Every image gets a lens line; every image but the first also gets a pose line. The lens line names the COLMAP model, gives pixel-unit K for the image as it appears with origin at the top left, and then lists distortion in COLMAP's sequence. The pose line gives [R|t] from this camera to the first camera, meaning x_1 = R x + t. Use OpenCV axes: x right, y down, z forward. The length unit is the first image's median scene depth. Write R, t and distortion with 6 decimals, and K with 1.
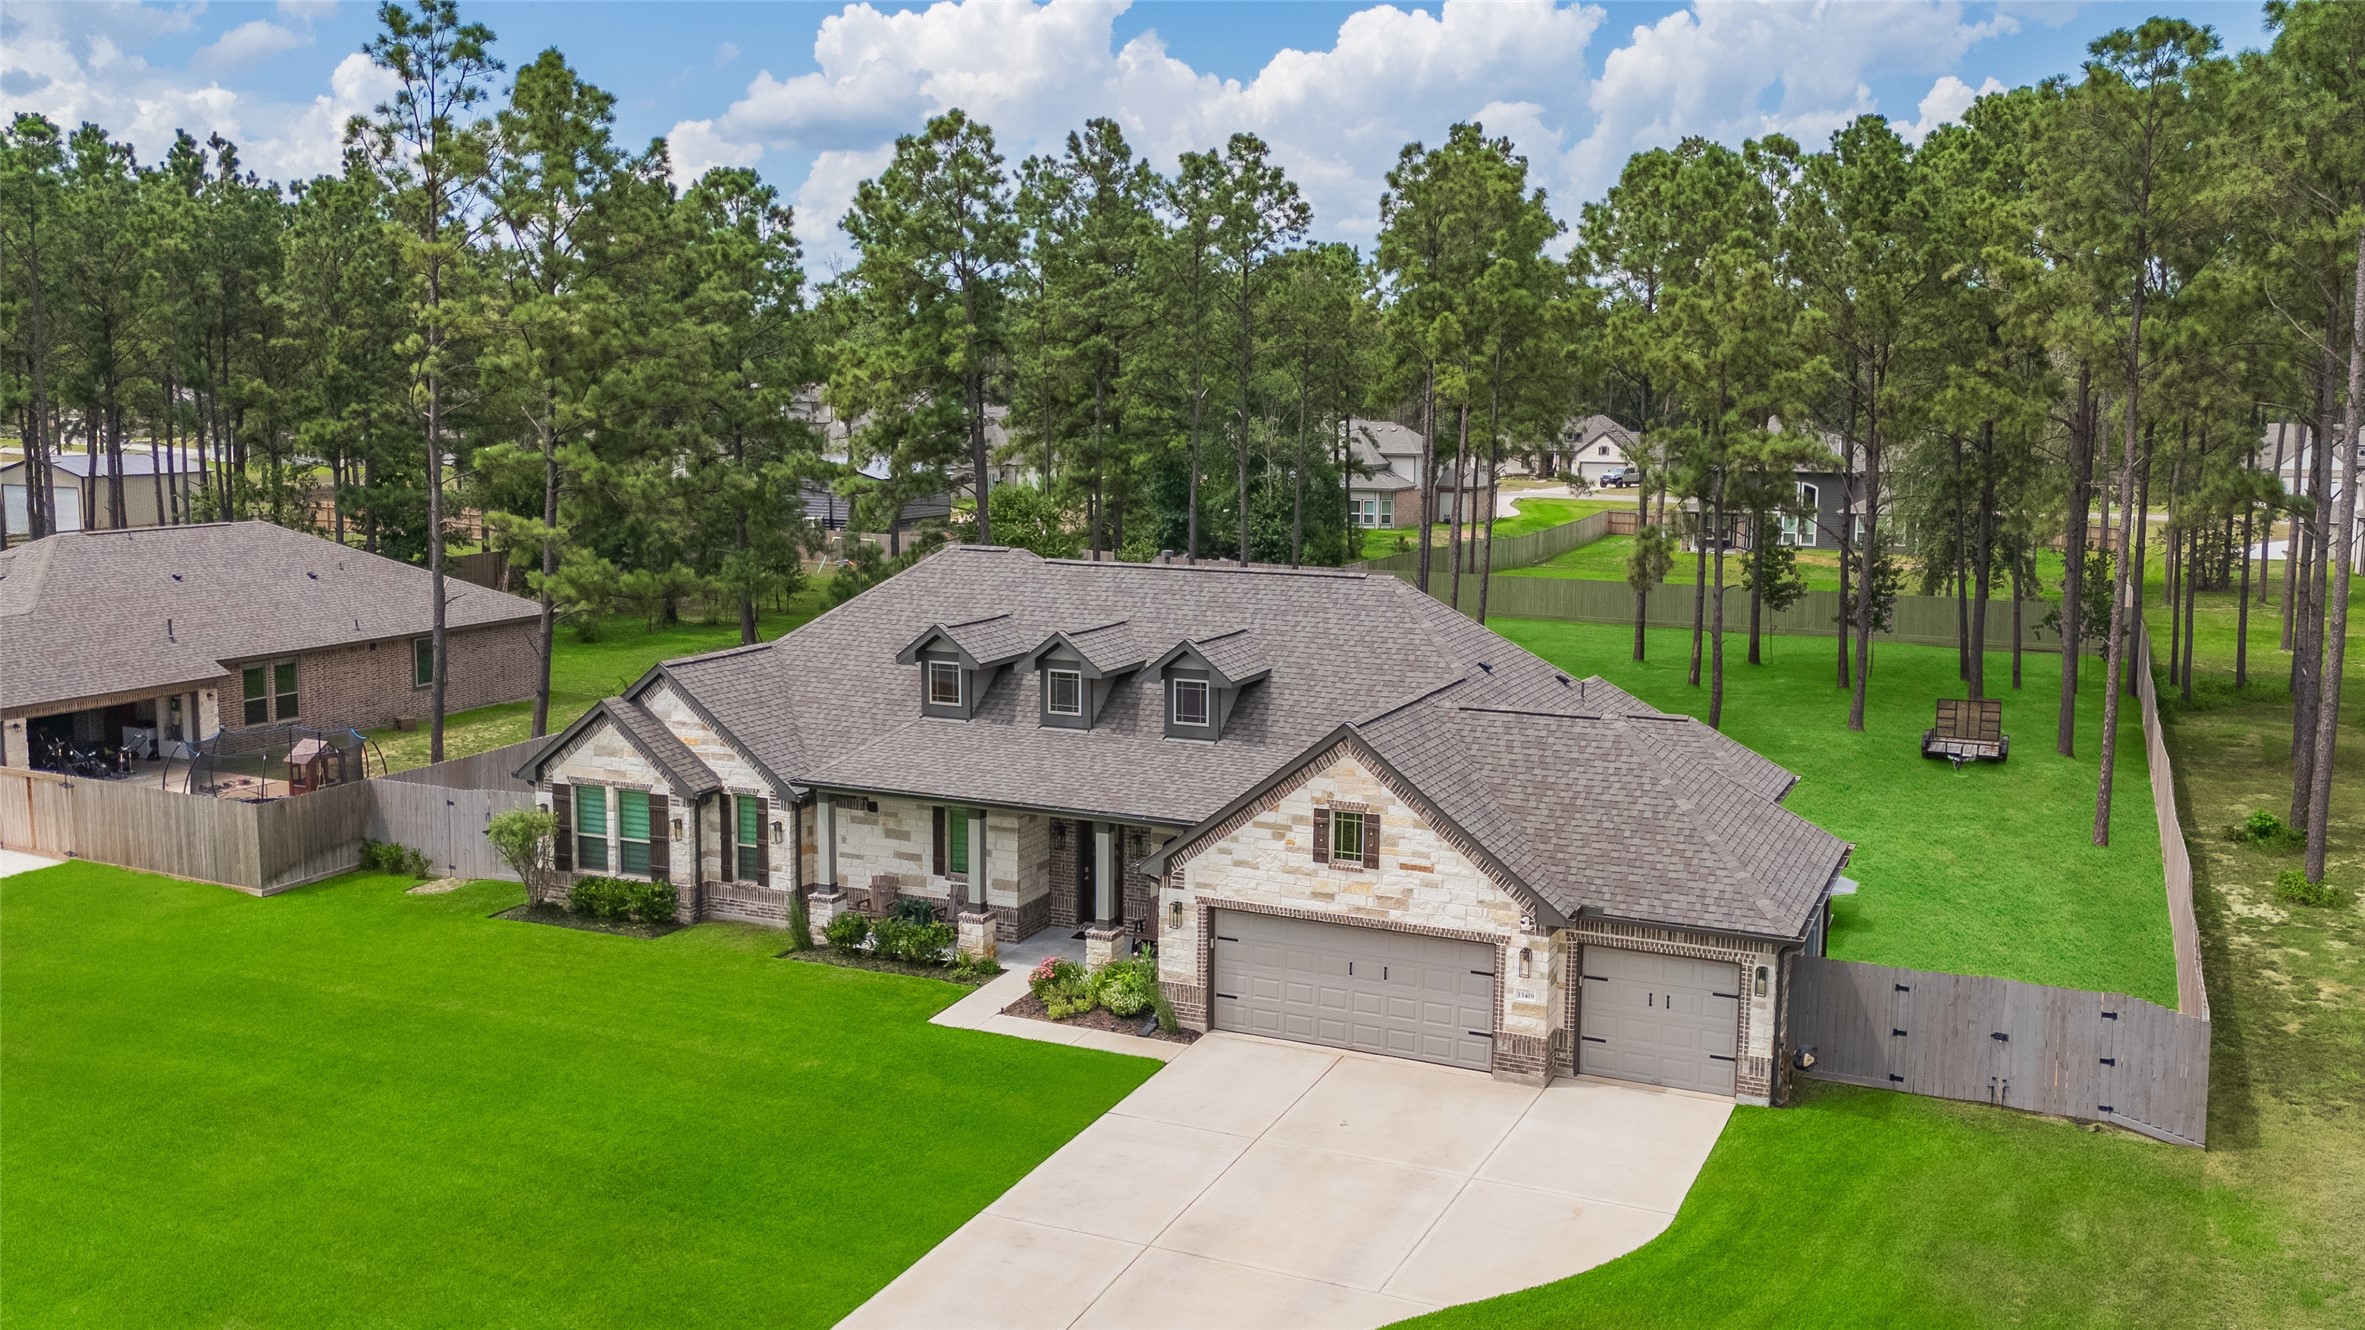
lens RADIAL K [[2057.8, 0, 1127.2], [0, 2057.8, 659.3], [0, 0, 1]] dist [0.090471, -0.120218]
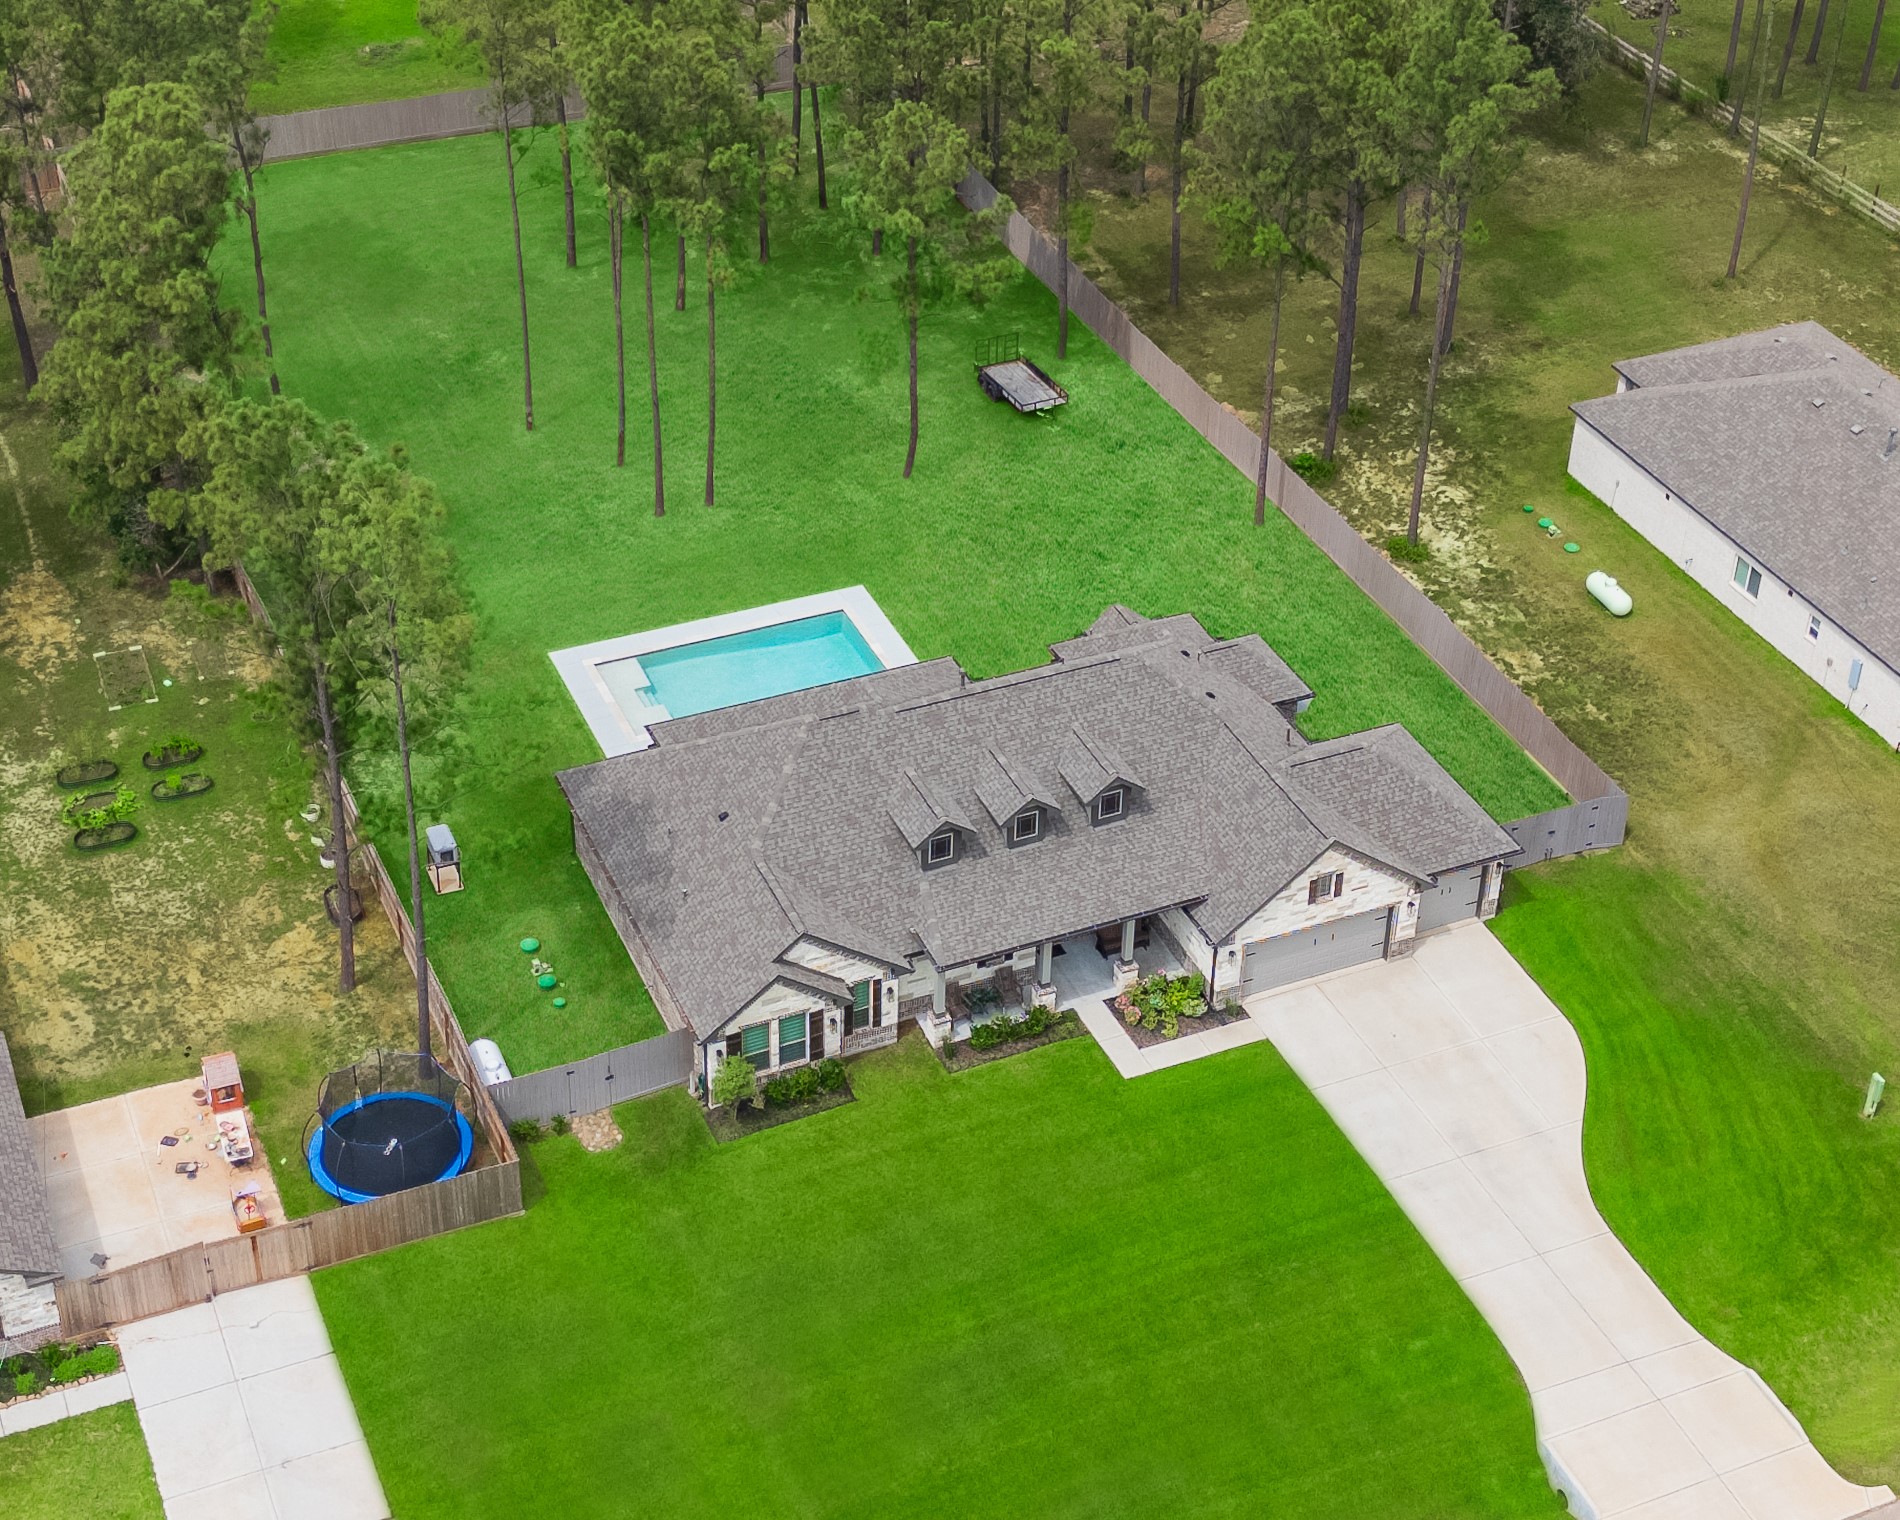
lens RADIAL K [[2870.2, 0, 950.0], [0, 2870.2, 760.0], [0, 0, 1]] dist [0.140131, -0.036342]
pose [[0.650255, -0.443150, 0.617079, -1.534306], [0.088314, 0.850835, 0.517958, -1.277644], [-0.754566, -0.282308, 0.592395, -0.196583]]
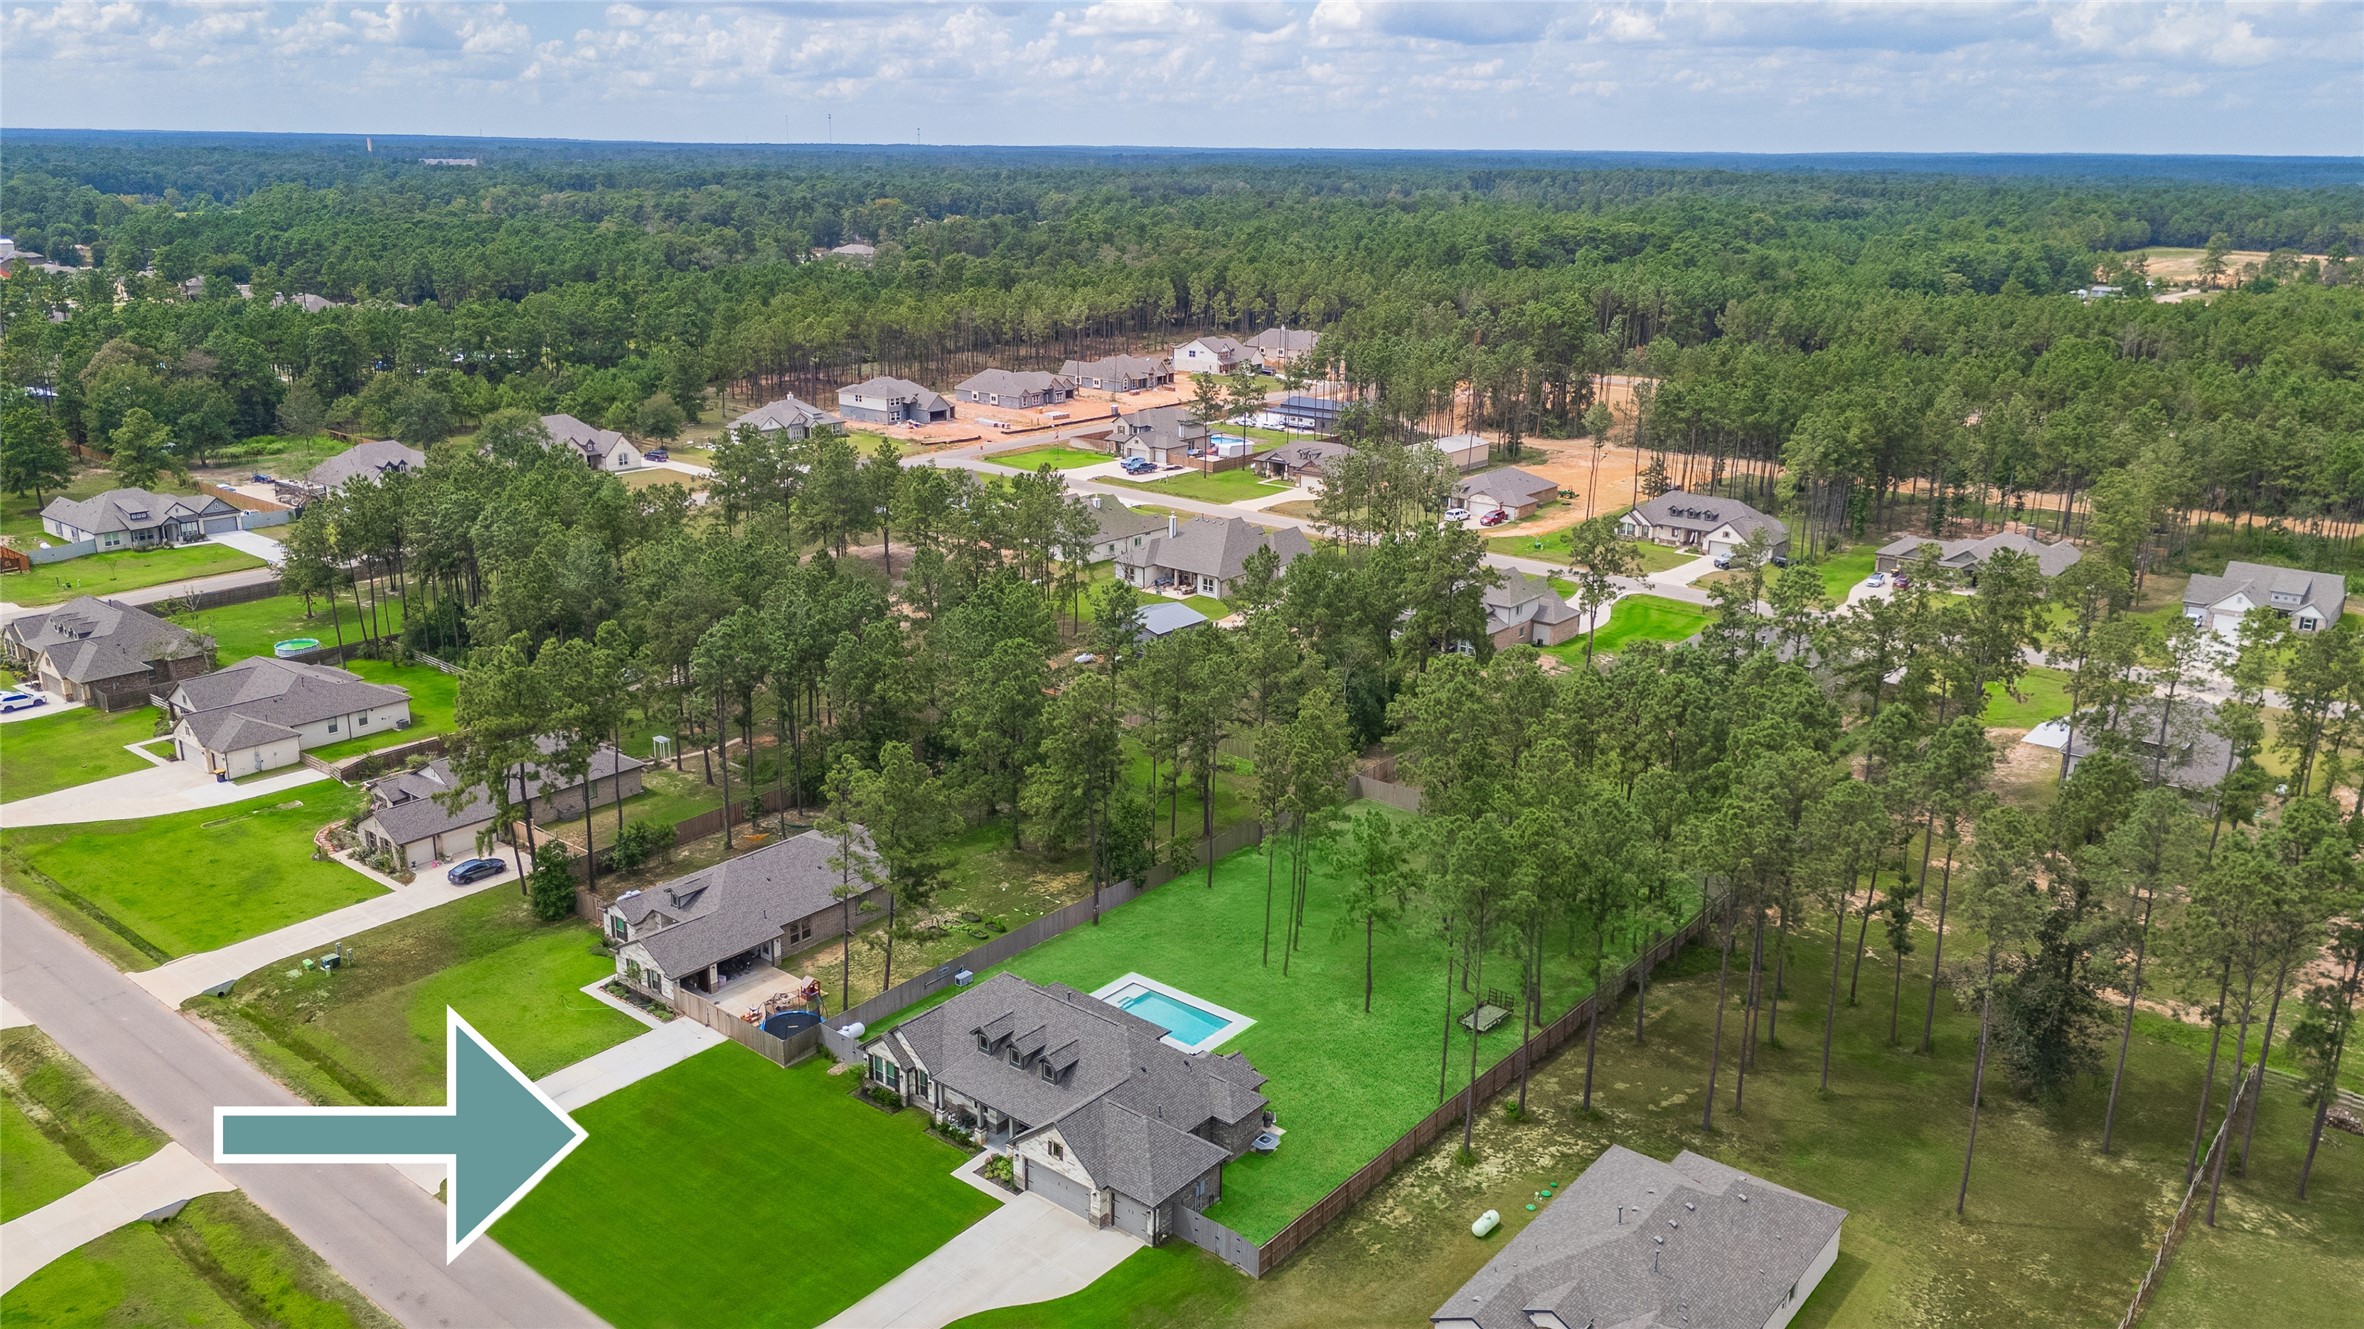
lens RADIAL K [[1718.2, 0, 1147.1], [0, 1718.2, 665.5], [0, 0, 1]] dist [0.054179, -0.058070]
pose [[0.970137, 0.072369, -0.231510, 0.843411], [-0.036757, 0.987294, 0.154594, -1.142481], [0.239756, -0.141468, 0.960471, -1.604985]]
